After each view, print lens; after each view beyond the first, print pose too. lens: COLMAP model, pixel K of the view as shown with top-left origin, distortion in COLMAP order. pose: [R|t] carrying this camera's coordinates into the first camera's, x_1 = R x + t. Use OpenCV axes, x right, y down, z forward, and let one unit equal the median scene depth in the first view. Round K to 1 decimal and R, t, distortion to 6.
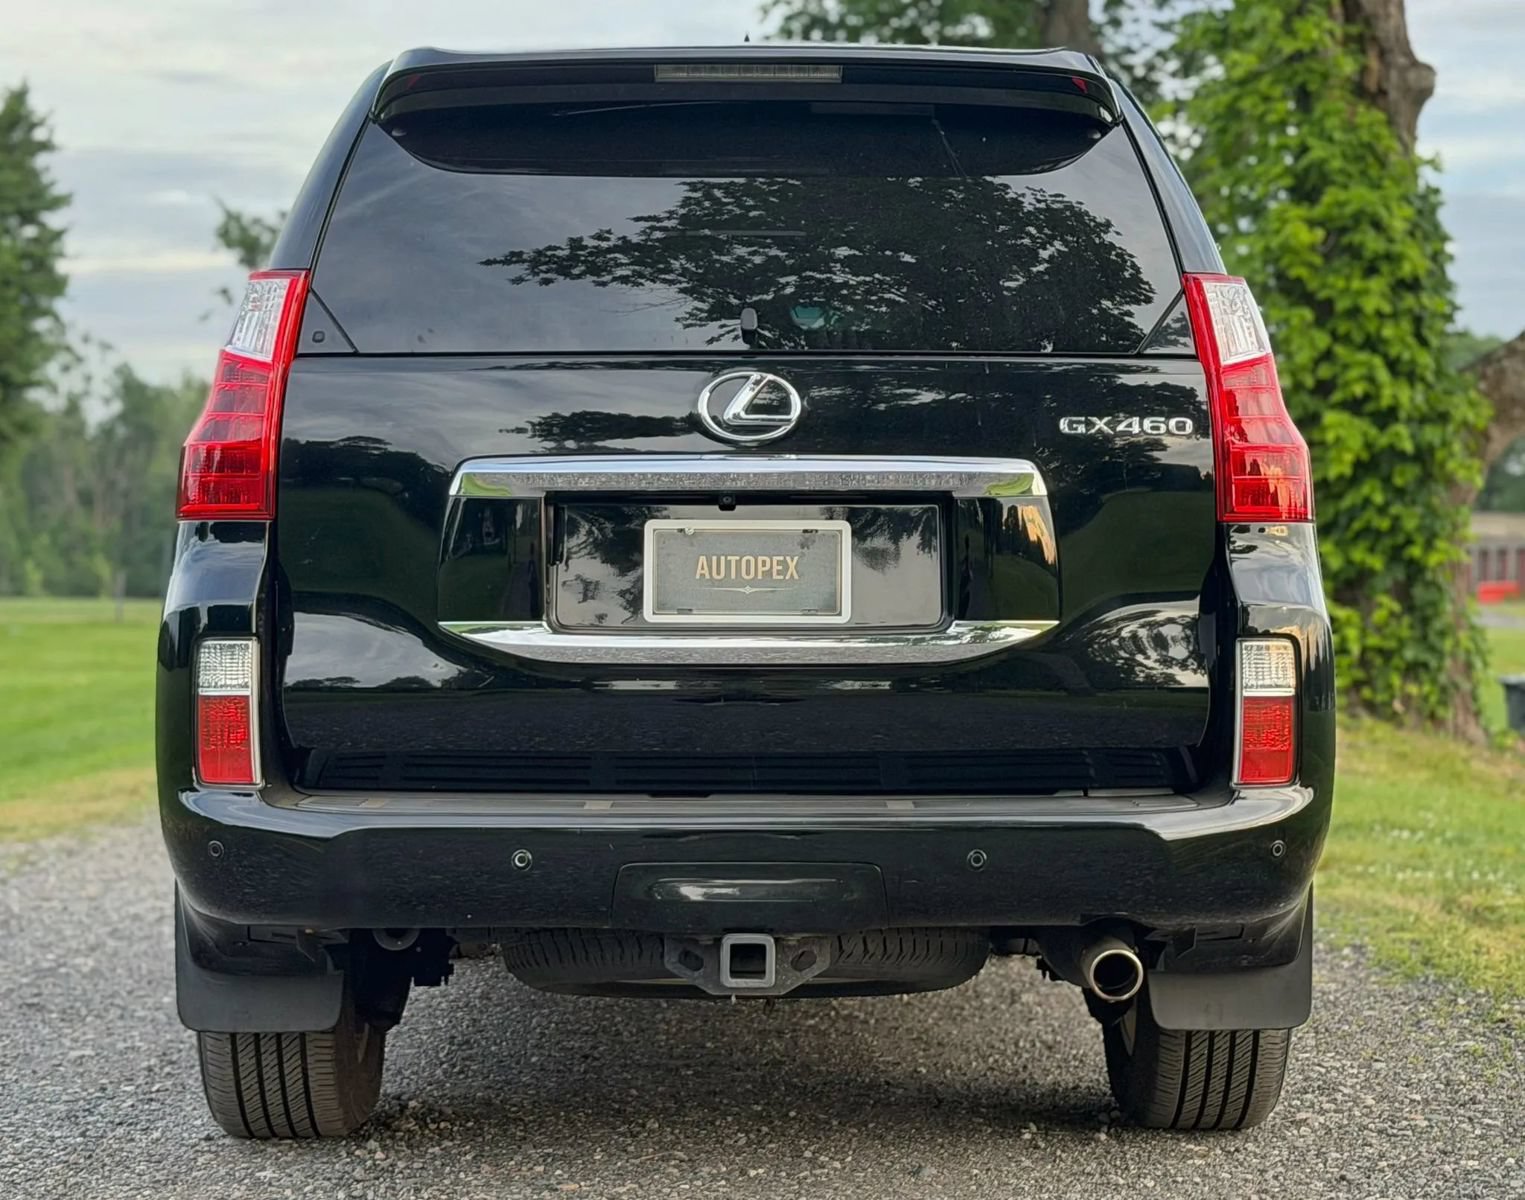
lens RADIAL K [[2983.5, 0, 795.9], [0, 2983.5, 615.0], [0, 0, 1]] dist [0.156698, -0.089807]
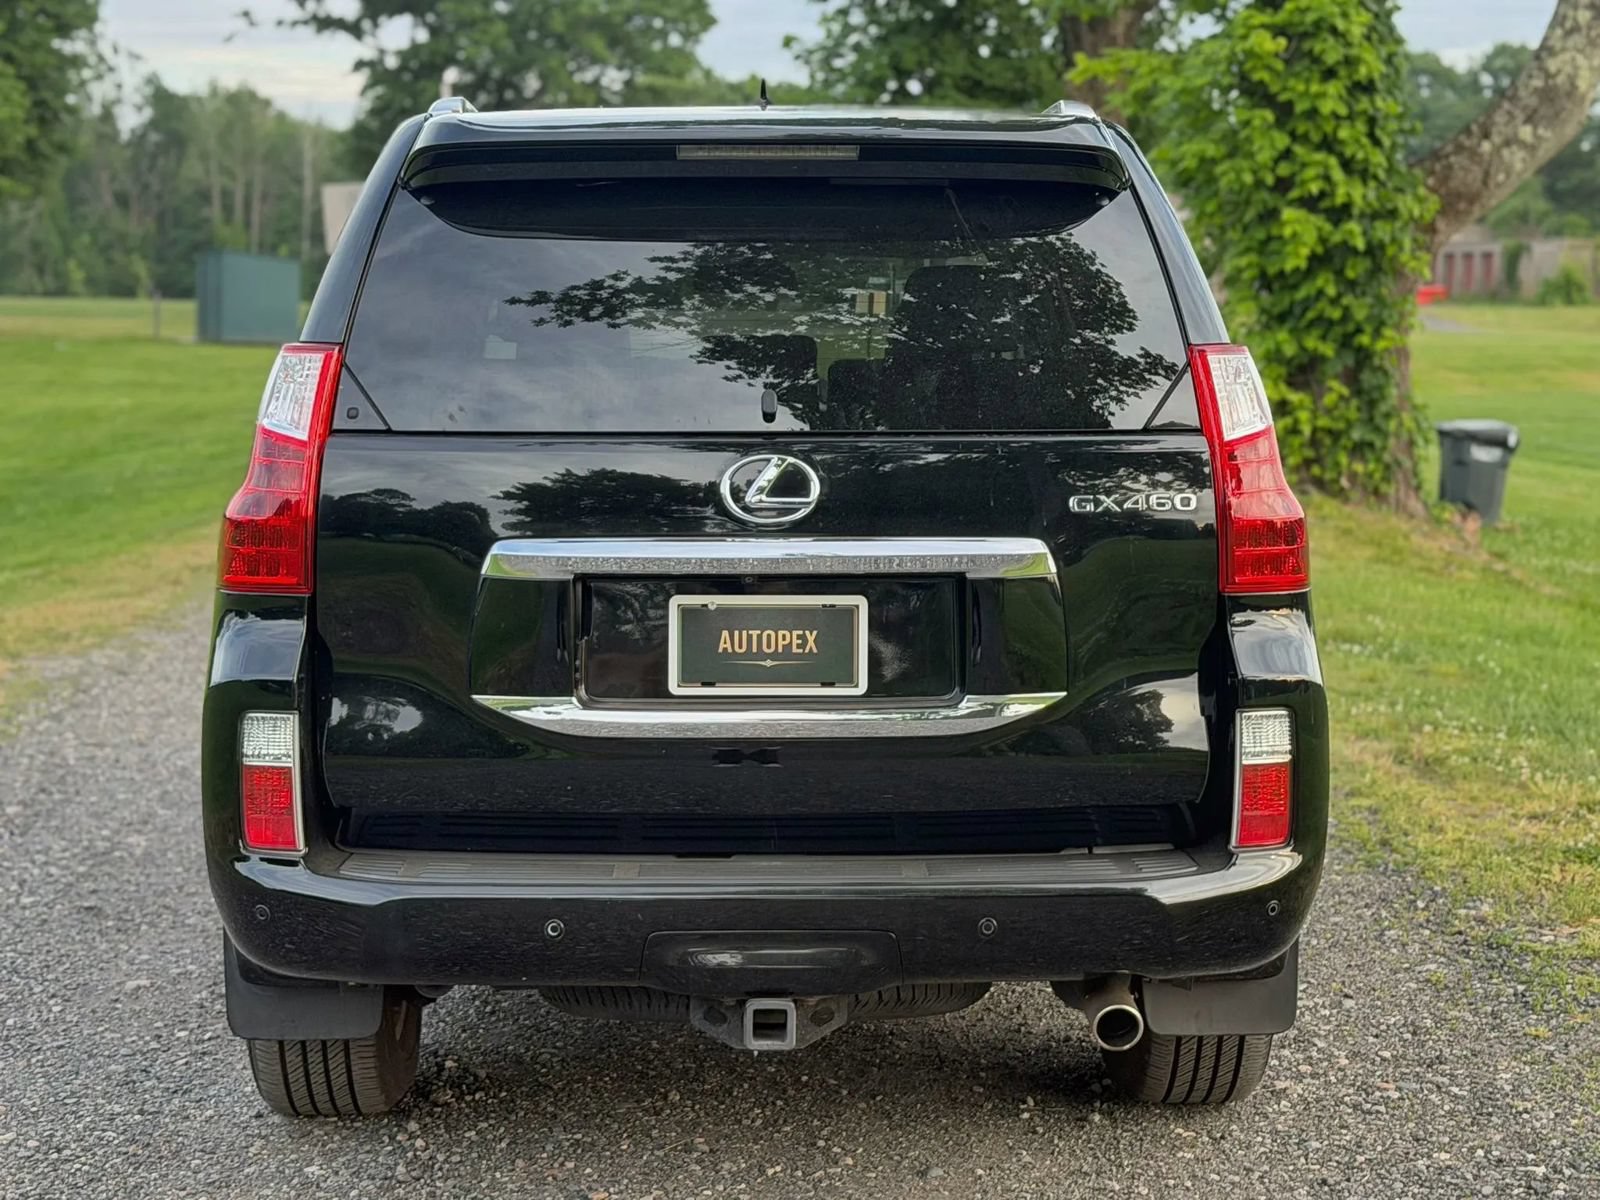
lens RADIAL K [[2735.2, 0, 795.8], [0, 2735.2, 596.9], [0, 0, 1]] dist [0.148349, -0.066999]
pose [[0.999986, -0.000179, 0.005212, -0.009866], [-0.000331, 0.995223, 0.097627, -0.106125], [-0.005205, -0.097628, 0.995209, 0.043427]]
